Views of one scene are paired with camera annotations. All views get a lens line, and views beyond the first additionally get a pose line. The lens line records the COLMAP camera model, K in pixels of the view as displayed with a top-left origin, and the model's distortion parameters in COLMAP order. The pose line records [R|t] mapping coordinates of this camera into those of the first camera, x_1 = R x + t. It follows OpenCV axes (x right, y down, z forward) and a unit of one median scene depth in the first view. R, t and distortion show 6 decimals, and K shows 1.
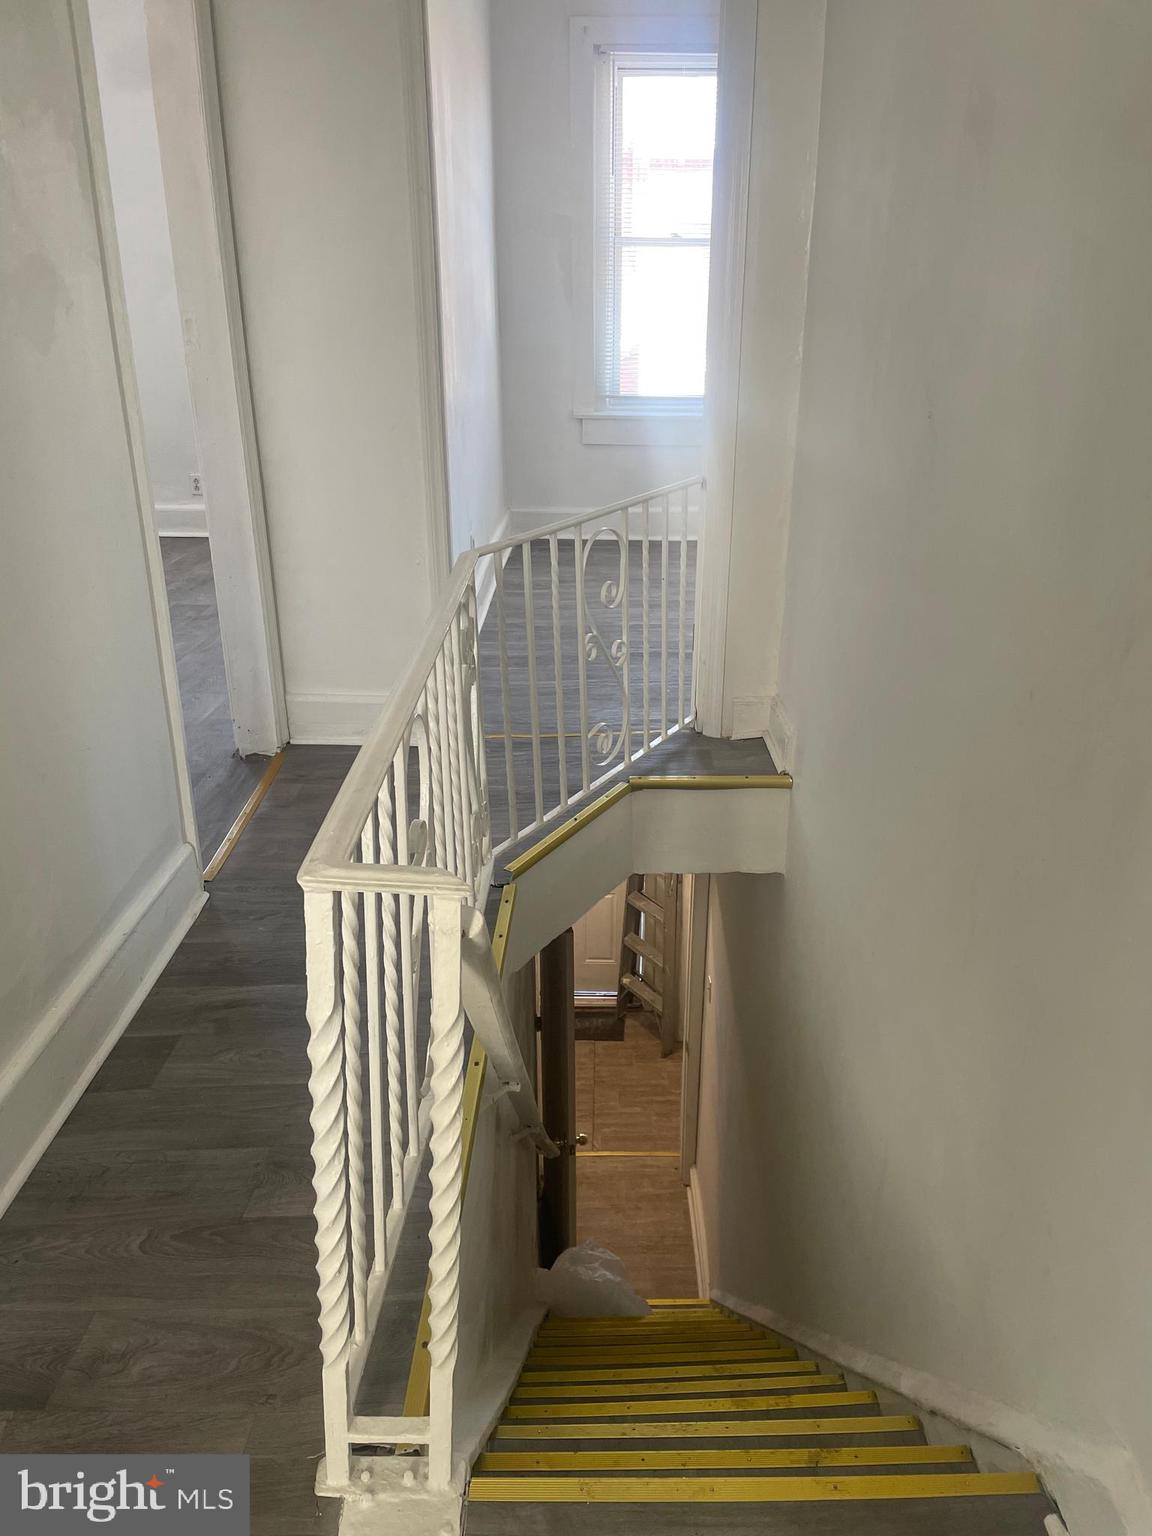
lens RADIAL K [[1180.1, 0, 577.7], [0, 1180.1, 786.4], [0, 0, 1]] dist [0.112955, -0.165721]
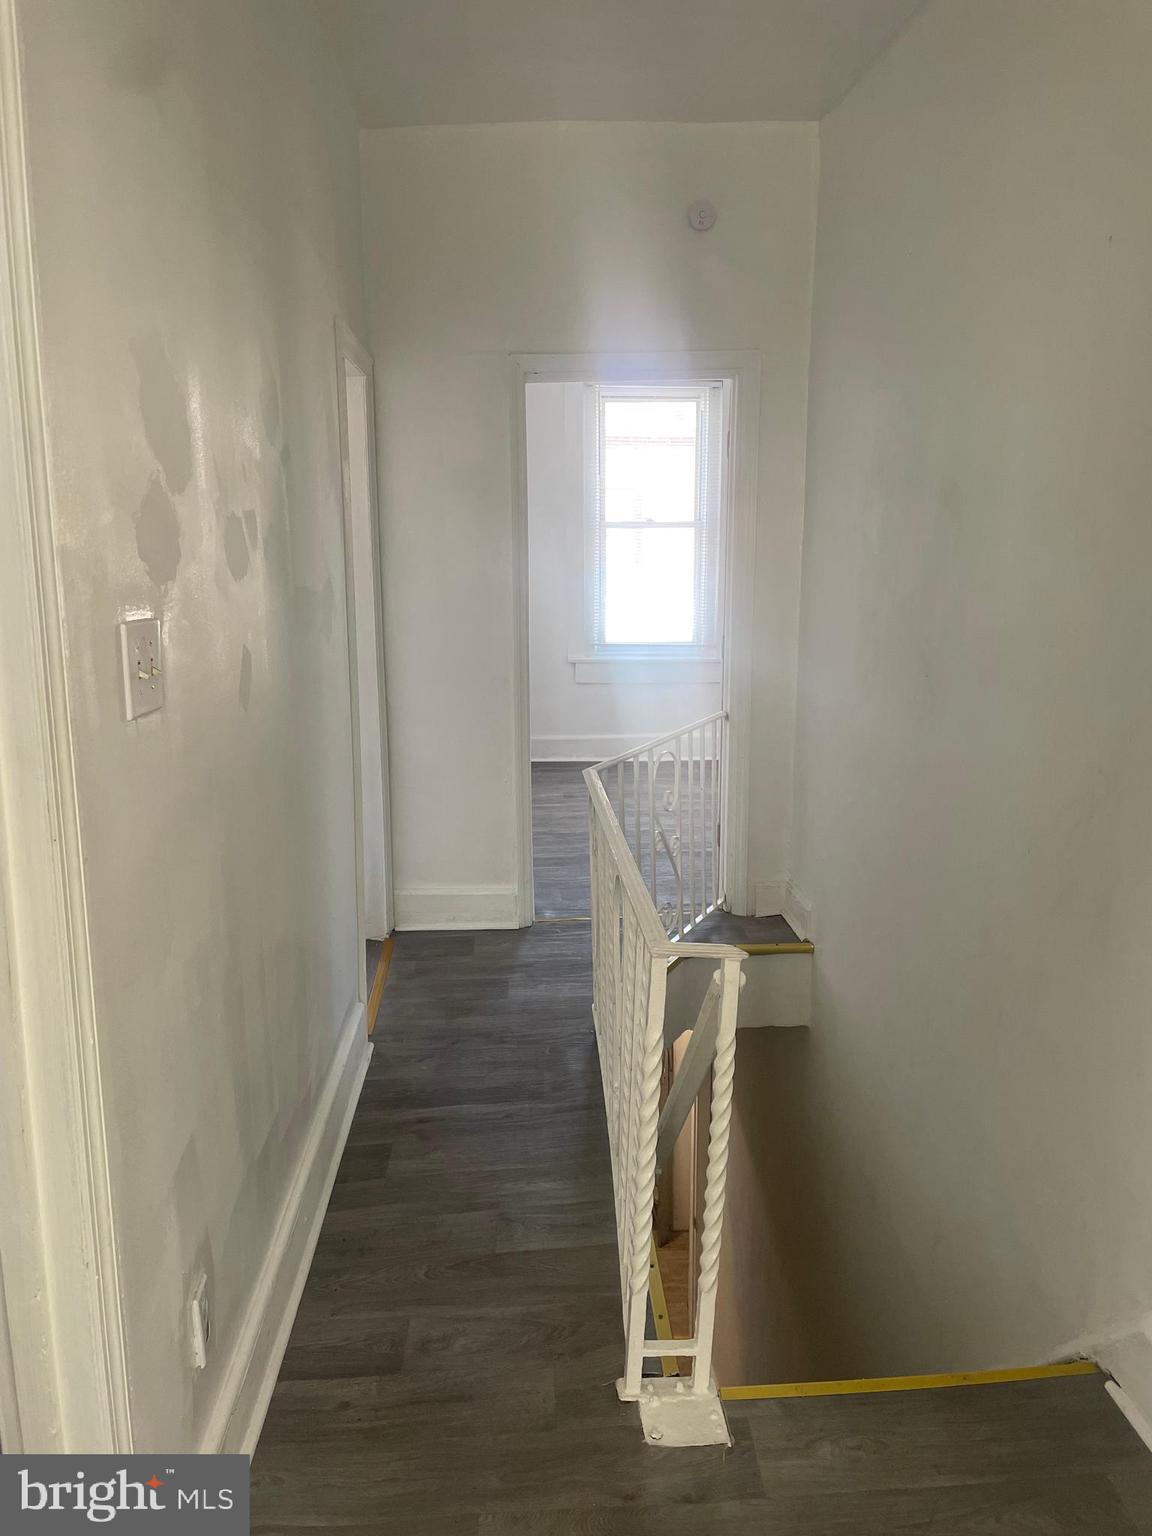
lens RADIAL K [[1144.6, 0, 576.0], [0, 1144.6, 768.0], [0, 0, 1]] dist [0.095201, -0.140139]
pose [[0.998407, -0.019601, 0.052907, -0.139676], [0.029686, 0.979920, -0.197168, 0.046046], [-0.047980, 0.198425, 0.978941, -0.230349]]
